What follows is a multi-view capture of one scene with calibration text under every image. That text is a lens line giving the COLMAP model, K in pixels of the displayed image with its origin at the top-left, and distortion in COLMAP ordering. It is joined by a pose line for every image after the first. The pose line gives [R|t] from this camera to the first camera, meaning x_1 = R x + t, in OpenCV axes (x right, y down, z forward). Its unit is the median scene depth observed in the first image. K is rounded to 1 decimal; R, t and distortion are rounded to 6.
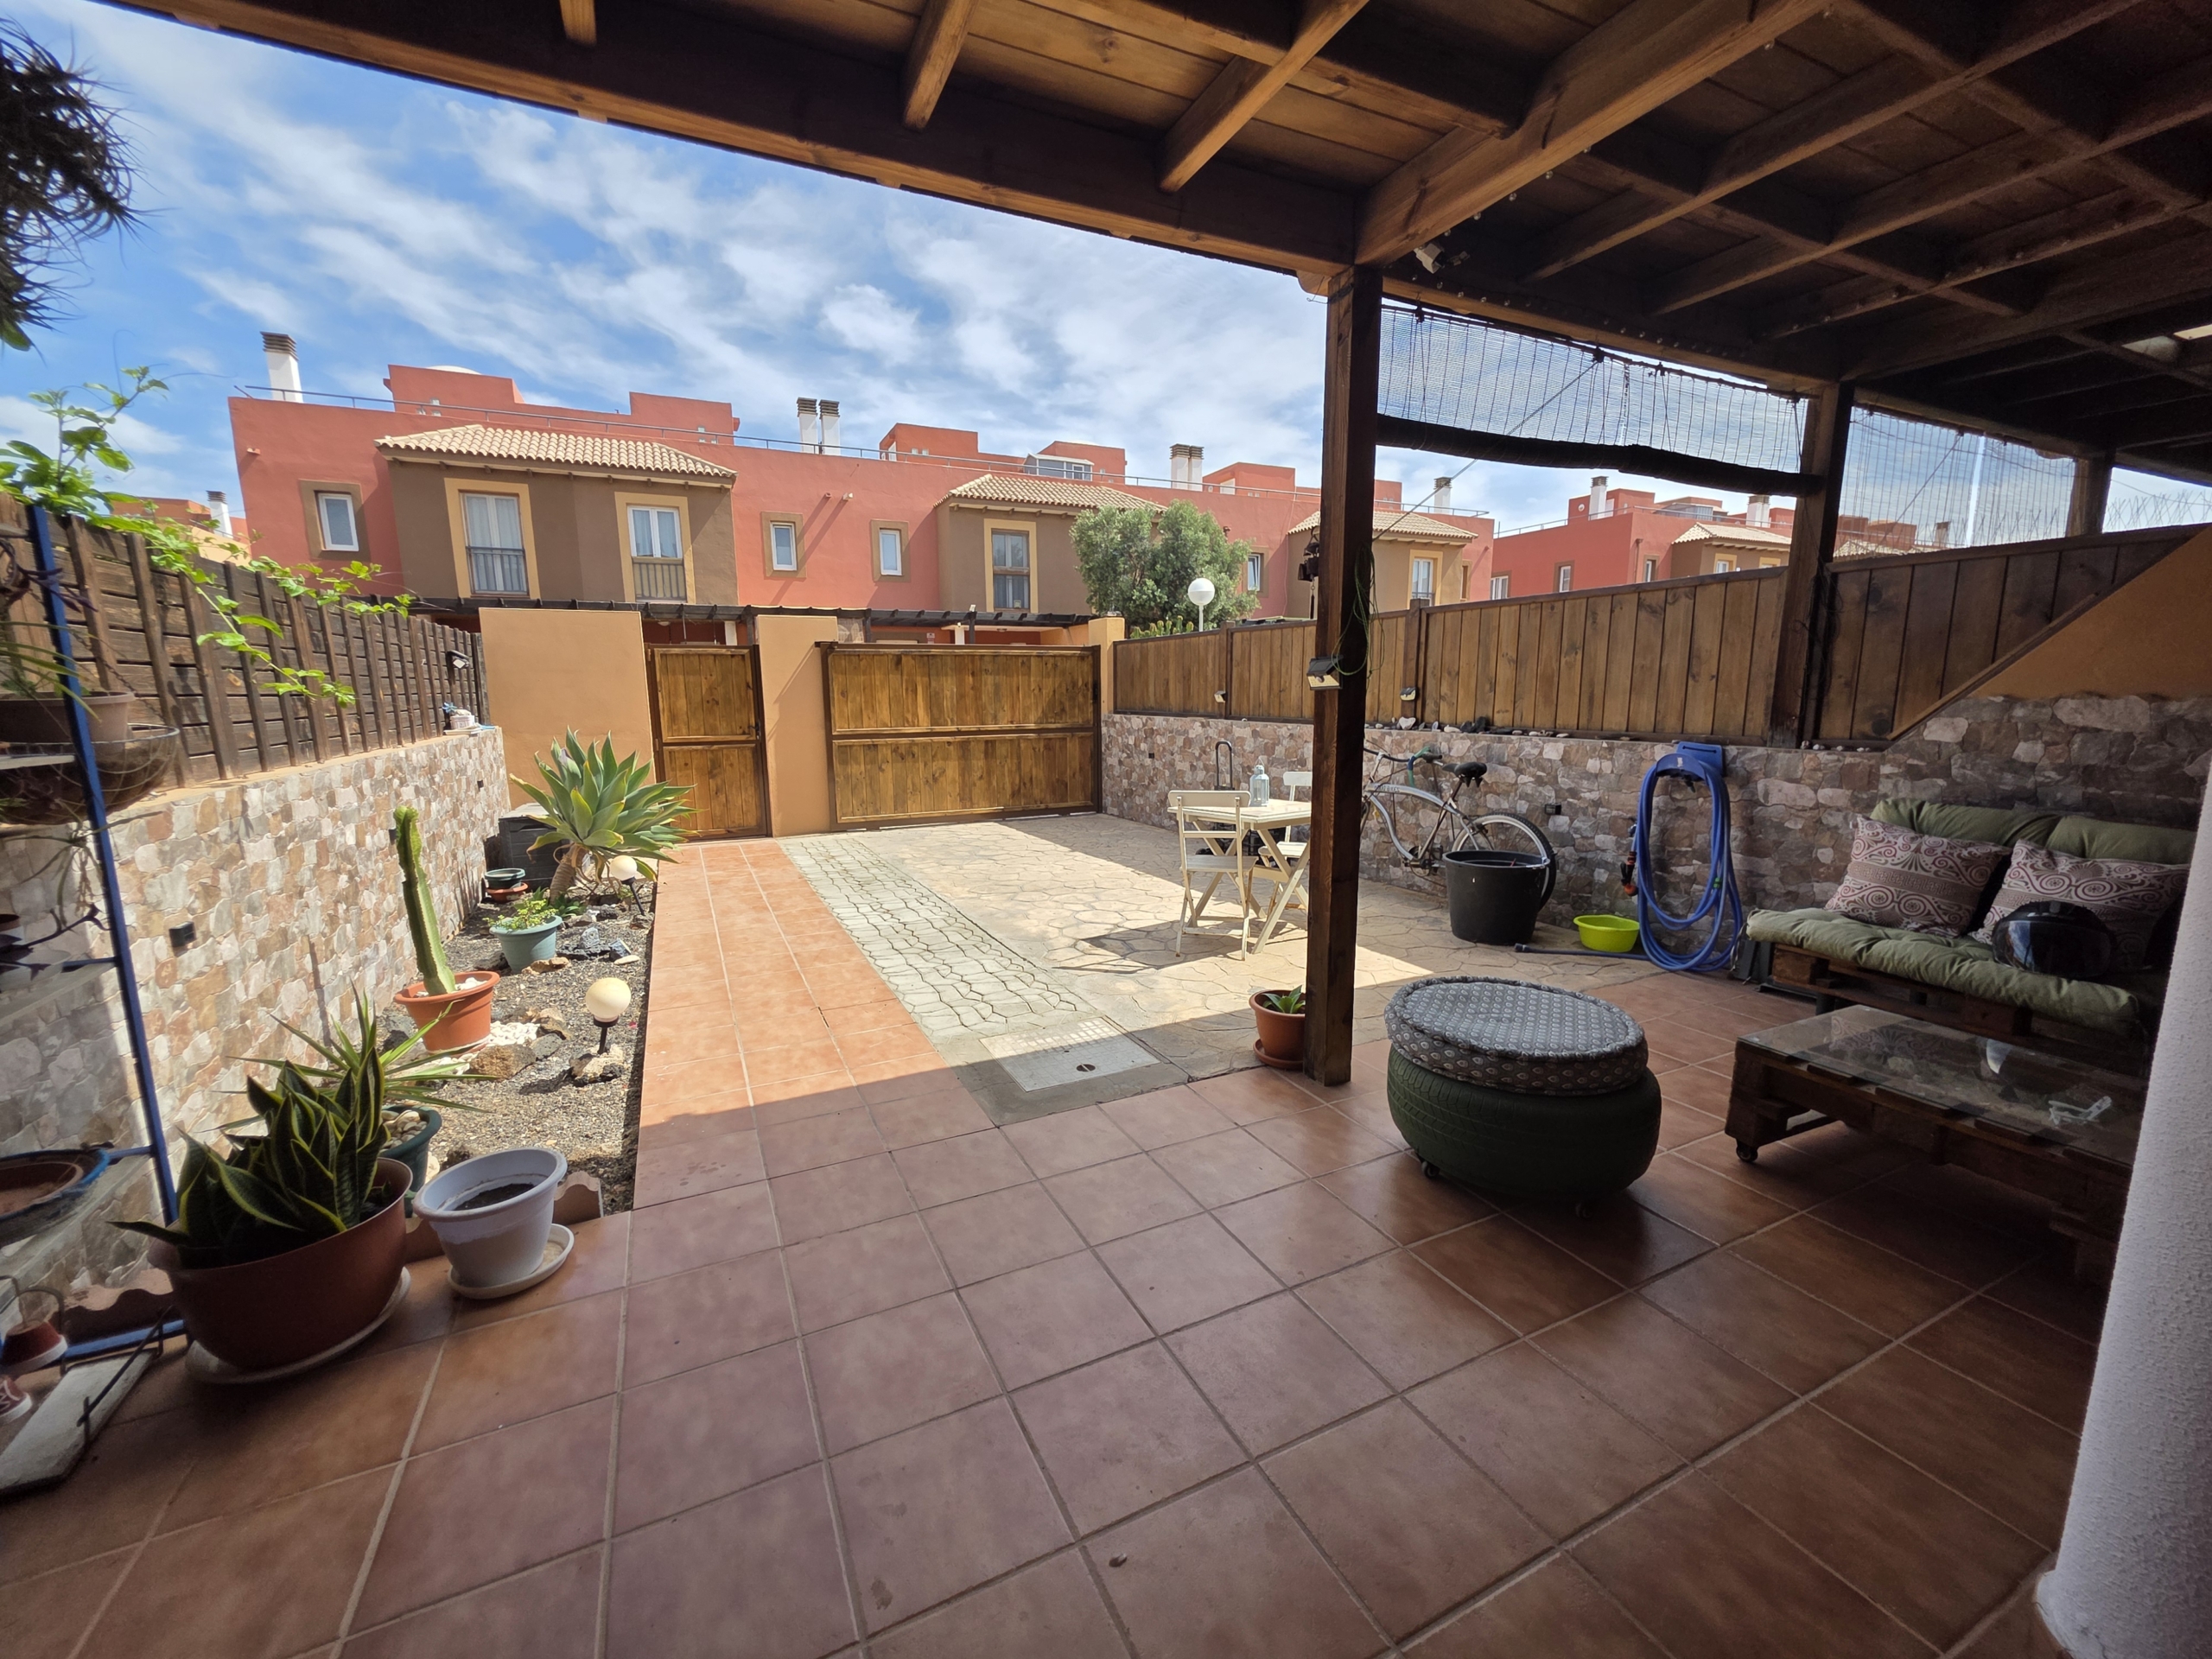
lens RADIAL K [[884.9, 0, 1100.4], [0, 884.9, 835.4], [0, 0, 1]] dist [-0.000865, -0.000140]
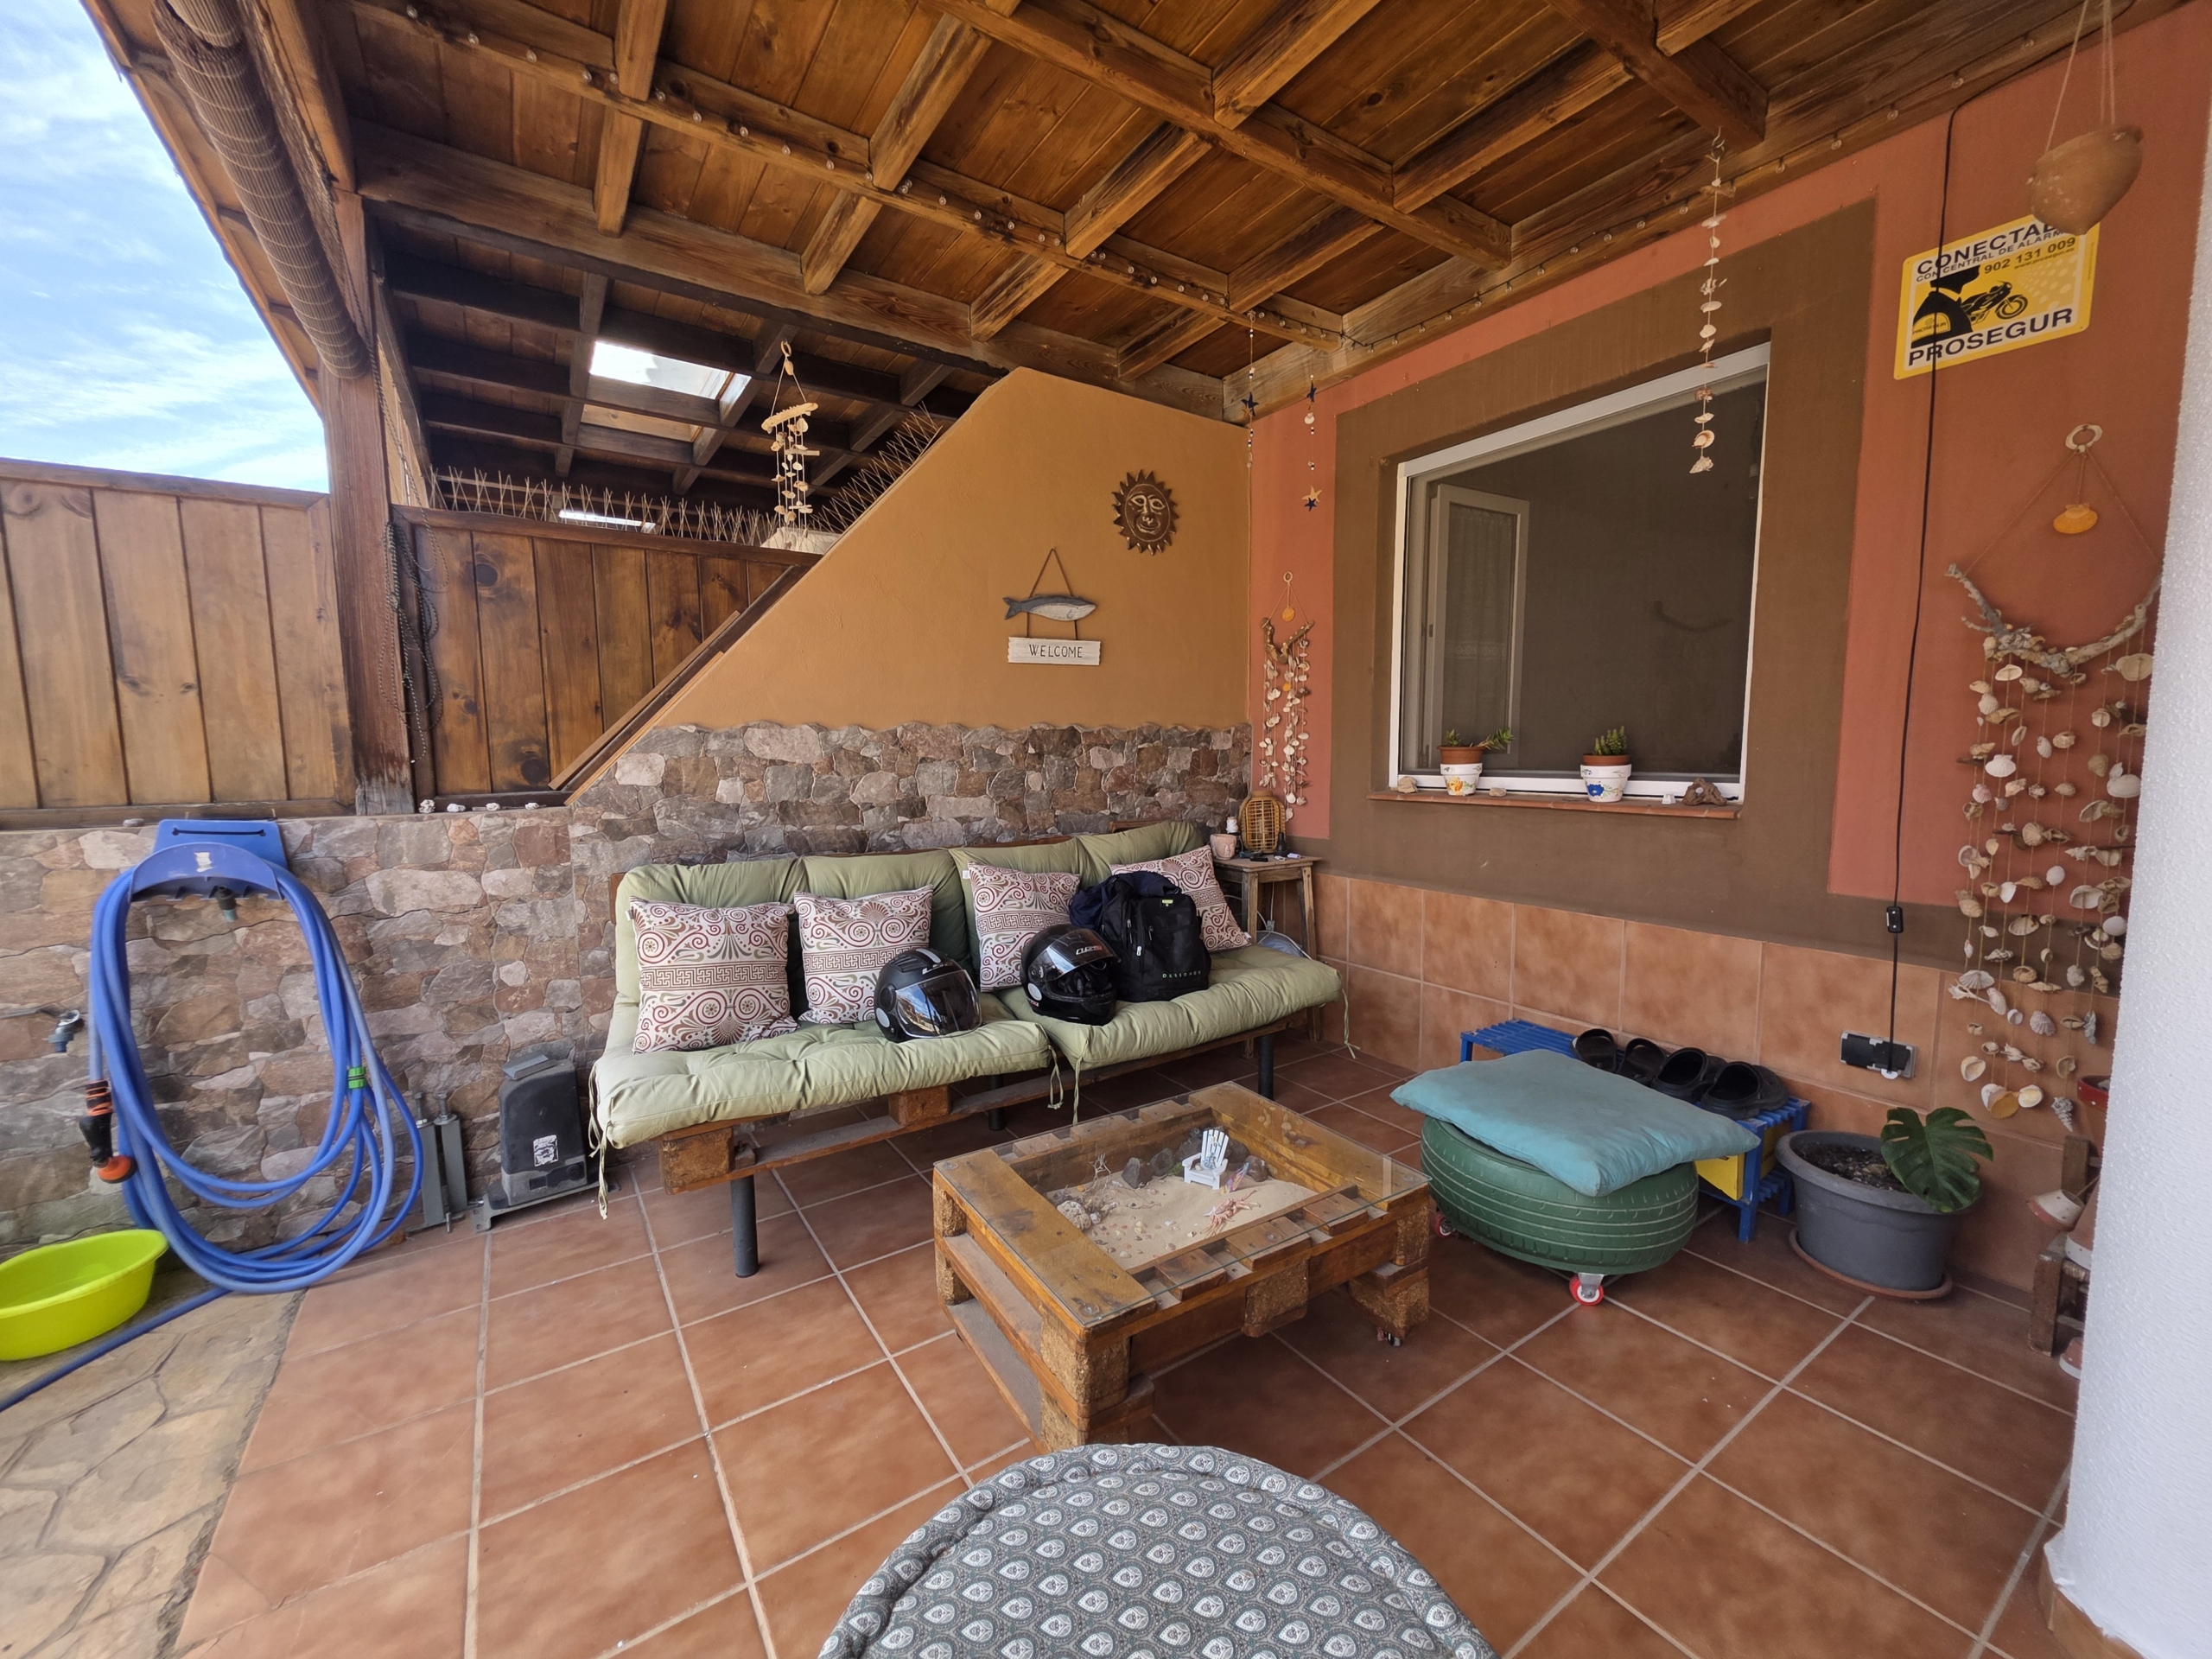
lens RADIAL K [[884.9, 0, 1107.6], [0, 884.9, 839.0], [0, 0, 1]] dist [-0.000865, -0.000140]
pose [[-0.143169, -0.089143, 0.985675, 0.148998], [0.173994, 0.978157, 0.113735, -0.074683], [-0.974284, 0.187785, -0.124532, 0.684009]]
